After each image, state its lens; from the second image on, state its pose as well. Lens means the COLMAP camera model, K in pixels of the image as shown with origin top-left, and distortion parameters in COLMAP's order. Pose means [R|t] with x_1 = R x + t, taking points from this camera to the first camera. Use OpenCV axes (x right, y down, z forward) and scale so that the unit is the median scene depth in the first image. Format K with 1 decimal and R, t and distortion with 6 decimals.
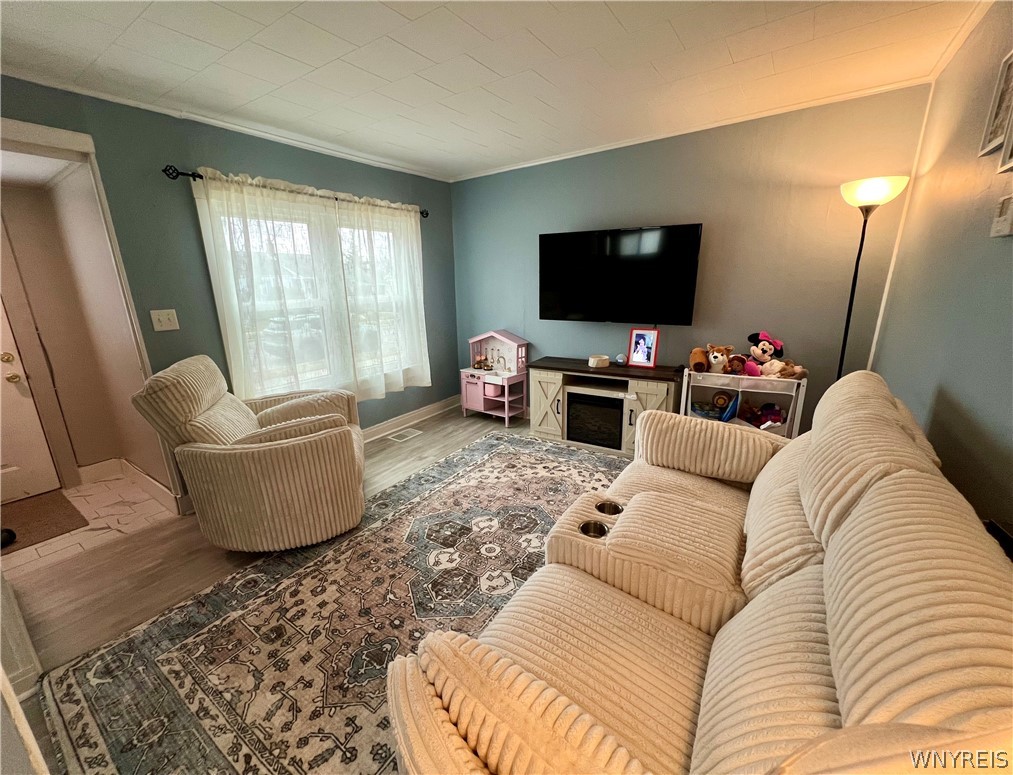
lens RADIAL K [[412.1, 0, 495.9], [0, 412.1, 389.8], [0, 0, 1]] dist [-0.001032, 0.000820]
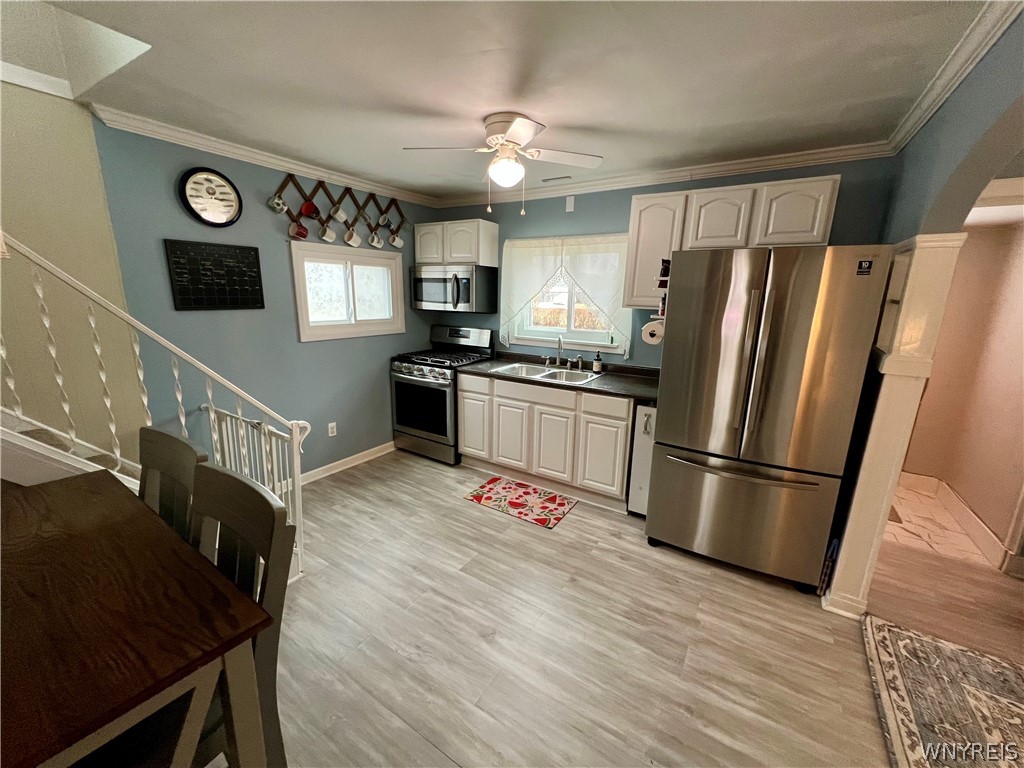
lens RADIAL K [[407.6, 0, 509.3], [0, 407.6, 384.7], [0, 0, 1]] dist [-0.000439, -0.000065]
pose [[0.037641, 0.246740, -0.968350, -0.030179], [-0.277828, 0.933416, 0.227039, 0.014750], [0.959893, 0.260489, 0.103687, -0.258895]]
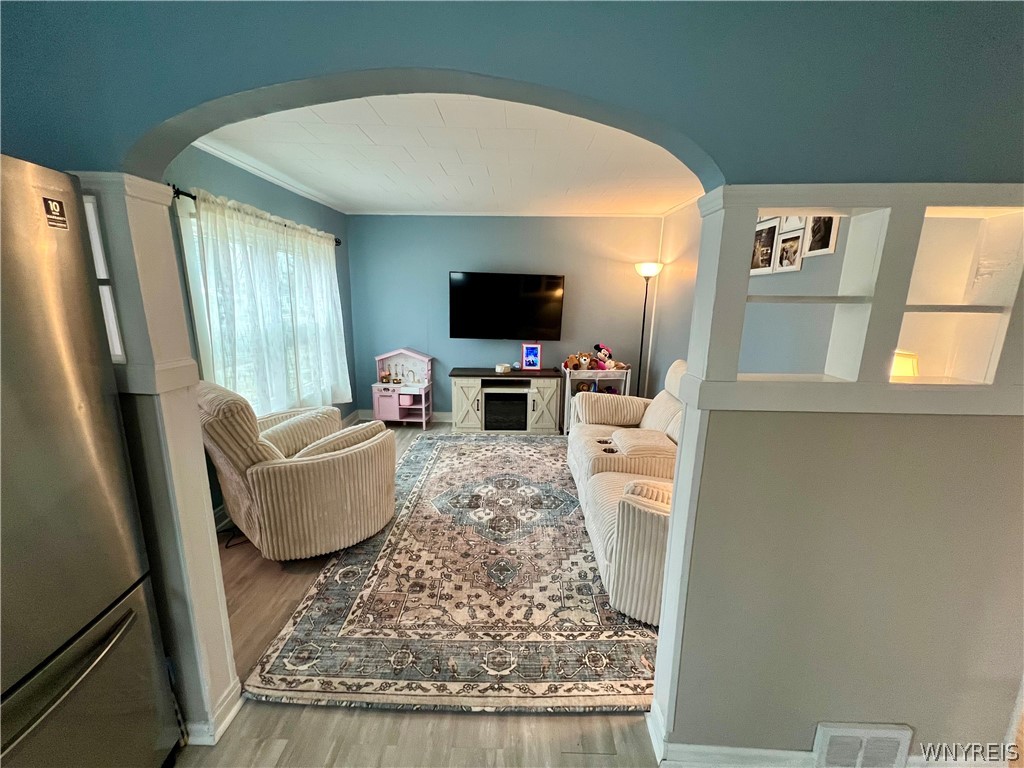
lens RADIAL K [[407.6, 0, 512.0], [0, 407.6, 386.2], [0, 0, 1]] dist [-0.000439, -0.000065]
pose [[0.828424, -0.080454, 0.554293, -0.616733], [0.106598, 0.994189, -0.015014, 0.017265], [-0.549864, 0.071525, 0.832186, -0.164013]]
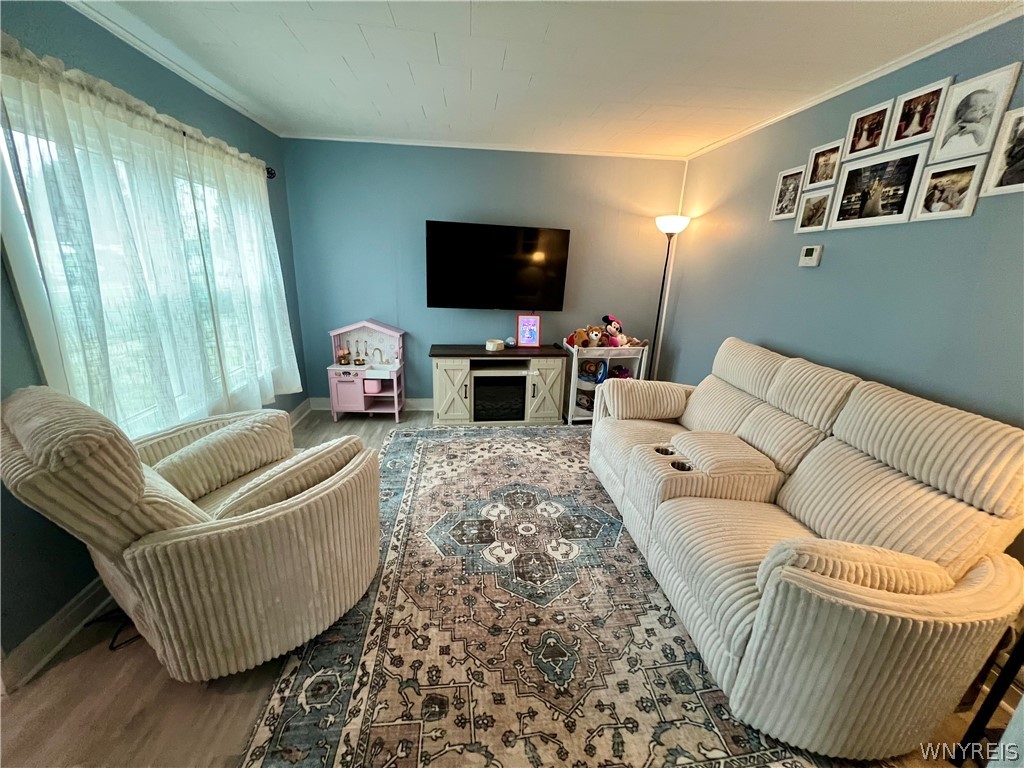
lens RADIAL K [[407.6, 0, 512.0], [0, 407.6, 386.6], [0, 0, 1]] dist [-0.000439, -0.000065]
pose [[0.757422, -0.139303, 0.637893, -0.555422], [0.116940, 0.990121, 0.077371, -0.050281], [-0.642369, 0.015993, 0.766229, 0.180553]]
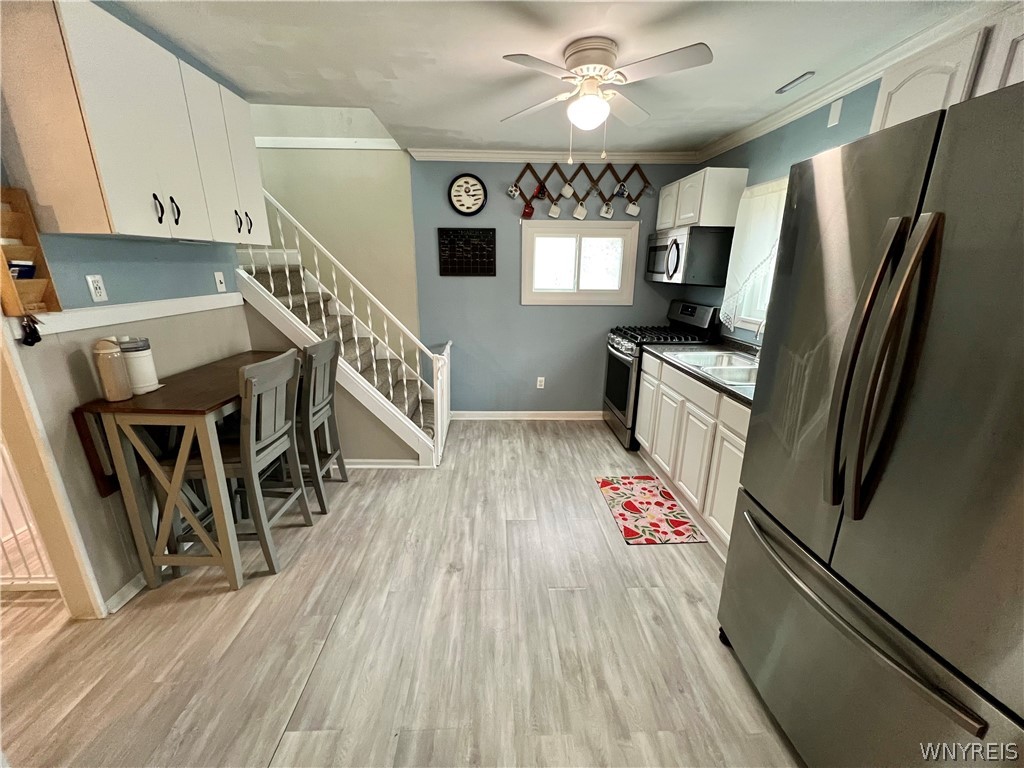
lens RADIAL K [[407.6, 0, 510.5], [0, 407.6, 383.3], [0, 0, 1]] dist [-0.000439, -0.000065]
pose [[-0.795564, 0.182737, -0.577655, -0.322504], [-0.144859, 0.868408, 0.474219, -0.104910], [0.588298, 0.460950, -0.664403, 0.337042]]
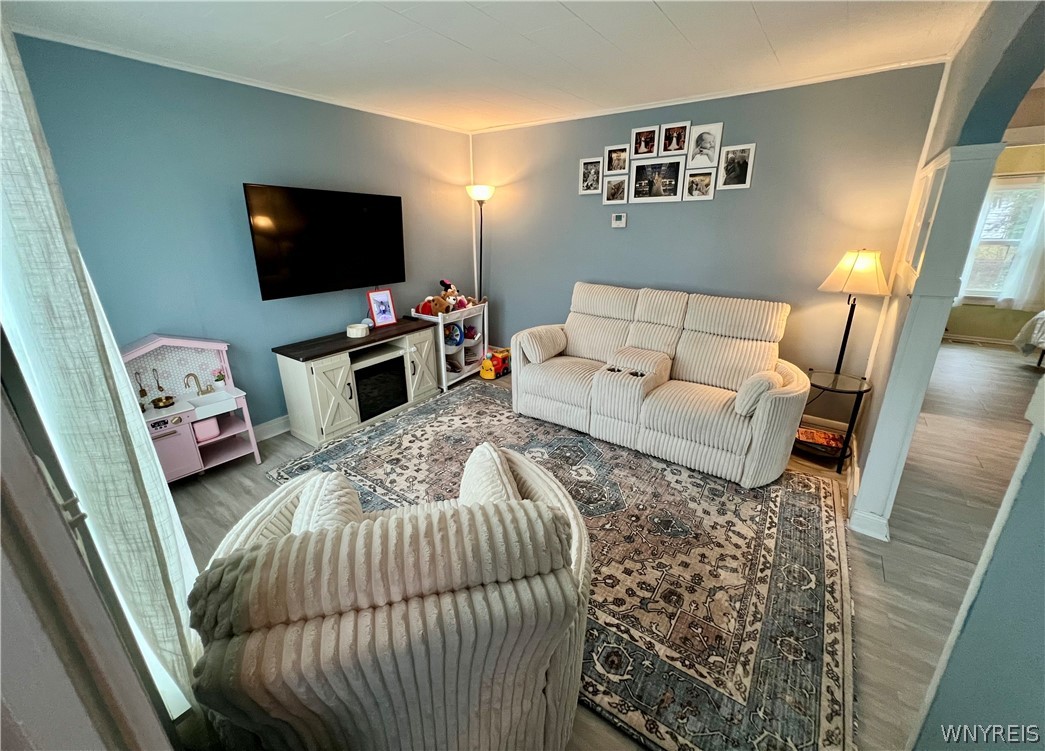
lens RADIAL K [[416.0, 0, 521.3], [0, 416.0, 361.5], [0, 0, 1]] dist [0.000229, 0.000866]
pose [[0.022022, -0.288347, 0.957273, -0.895420], [0.265013, 0.924936, 0.272510, -0.216378], [-0.963993, 0.247689, 0.096784, 0.731344]]
